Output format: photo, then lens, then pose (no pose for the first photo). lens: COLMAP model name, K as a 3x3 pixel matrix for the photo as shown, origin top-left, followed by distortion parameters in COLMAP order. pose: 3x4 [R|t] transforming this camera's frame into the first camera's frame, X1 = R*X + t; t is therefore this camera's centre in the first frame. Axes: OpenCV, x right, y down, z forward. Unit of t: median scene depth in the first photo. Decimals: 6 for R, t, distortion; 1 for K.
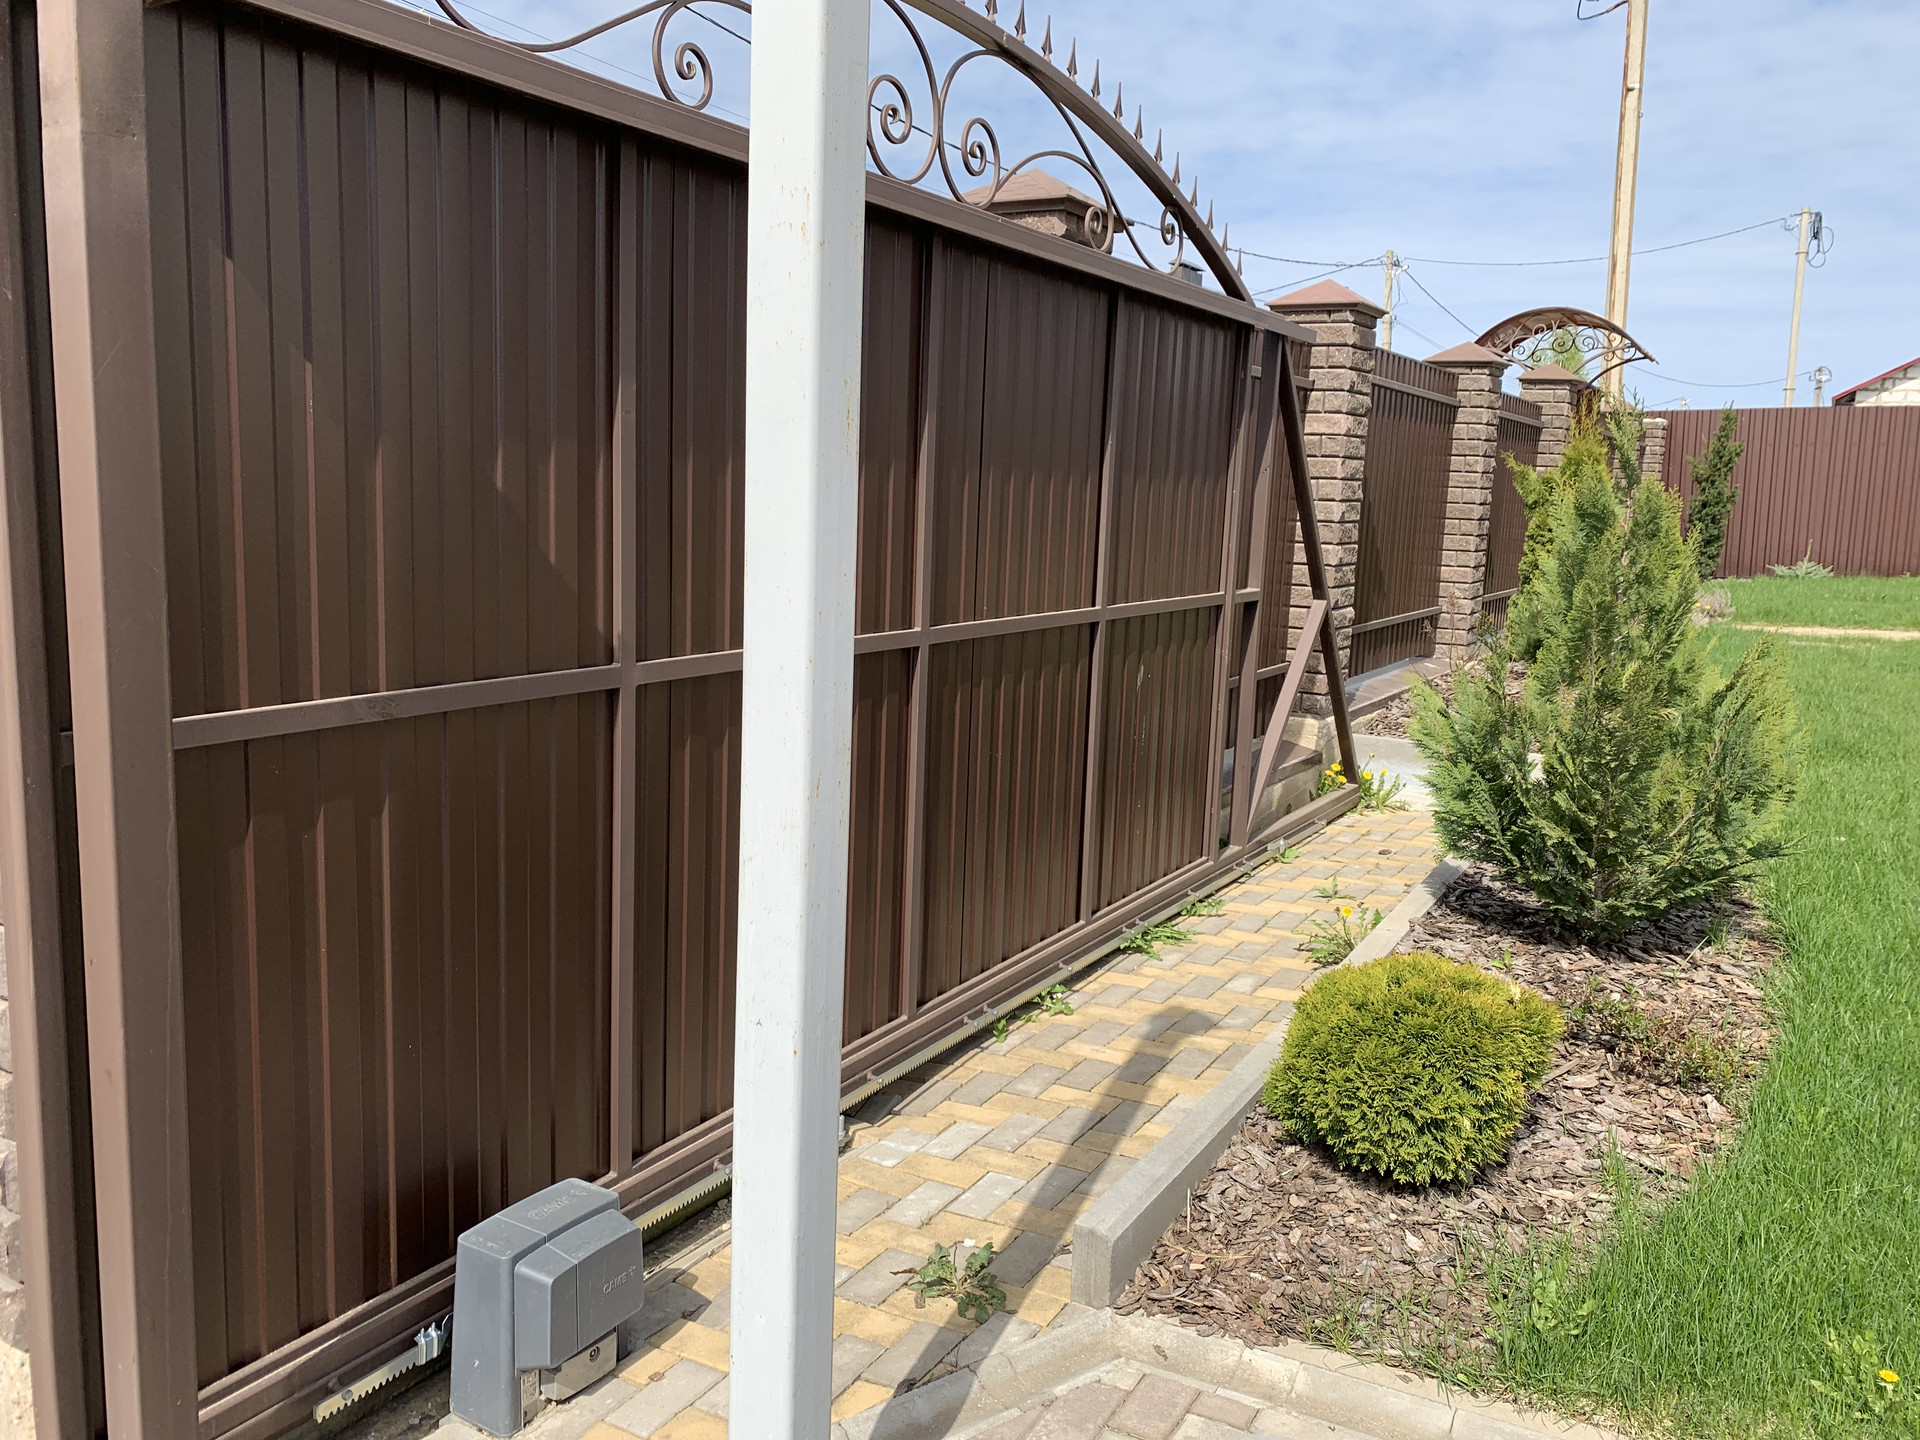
lens RADIAL K [[1476.9, 0, 957.1], [0, 1476.9, 708.4], [0, 0, 1]] dist [0.048787, -0.043496]
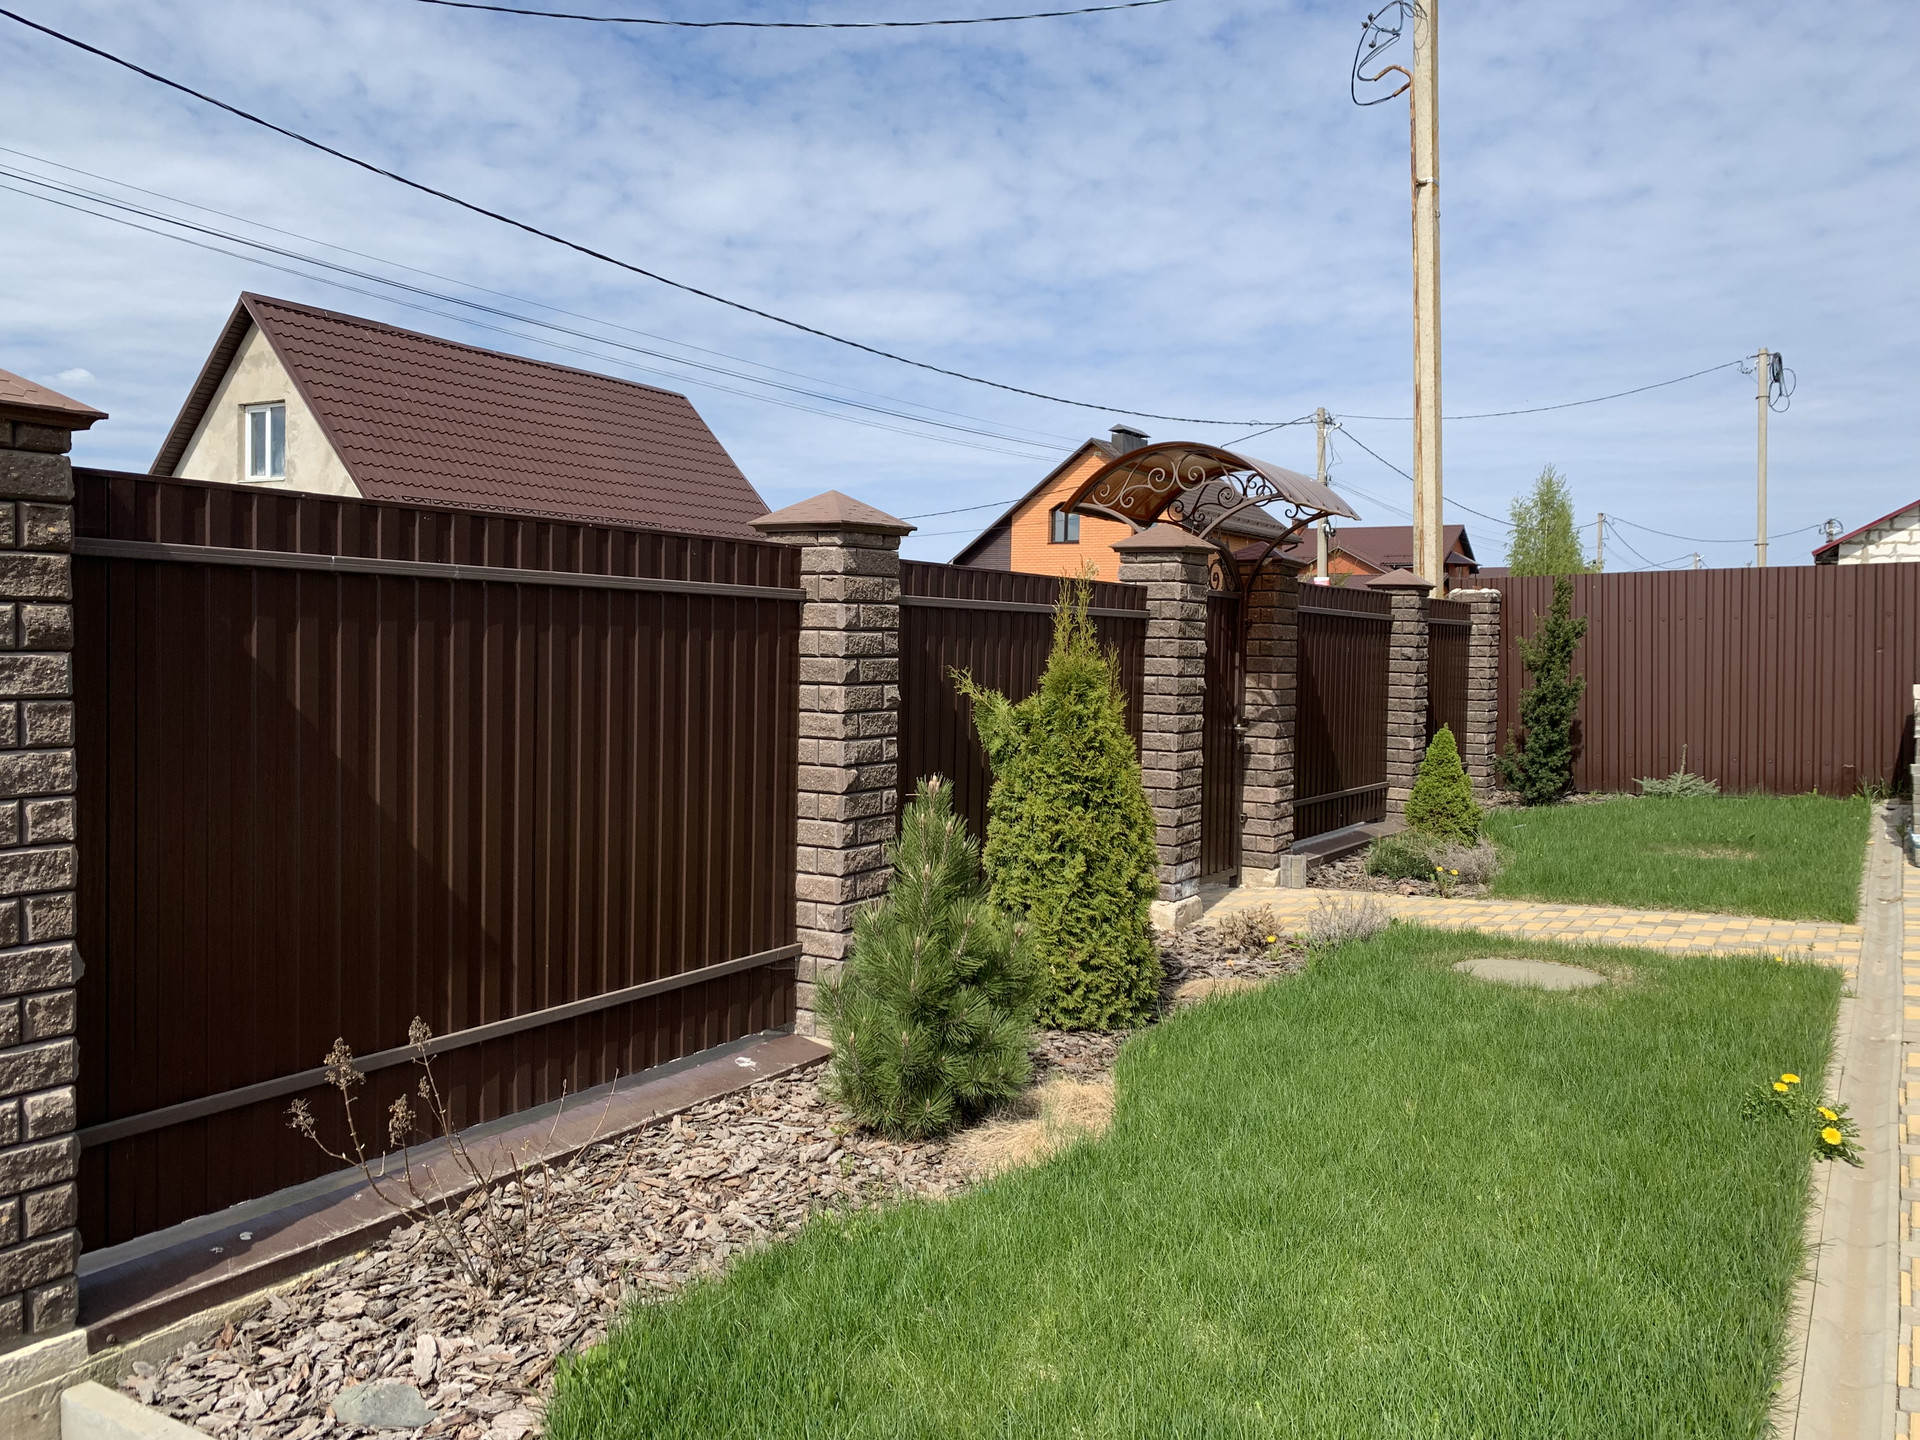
lens RADIAL K [[1476.9, 0, 961.3], [0, 1476.9, 722.5], [0, 0, 1]] dist [0.048787, -0.043496]
pose [[0.999328, -0.022514, -0.028929, 0.227222], [0.019362, 0.994288, -0.104958, -0.051760], [0.031127, 0.104328, 0.994056, 0.239085]]
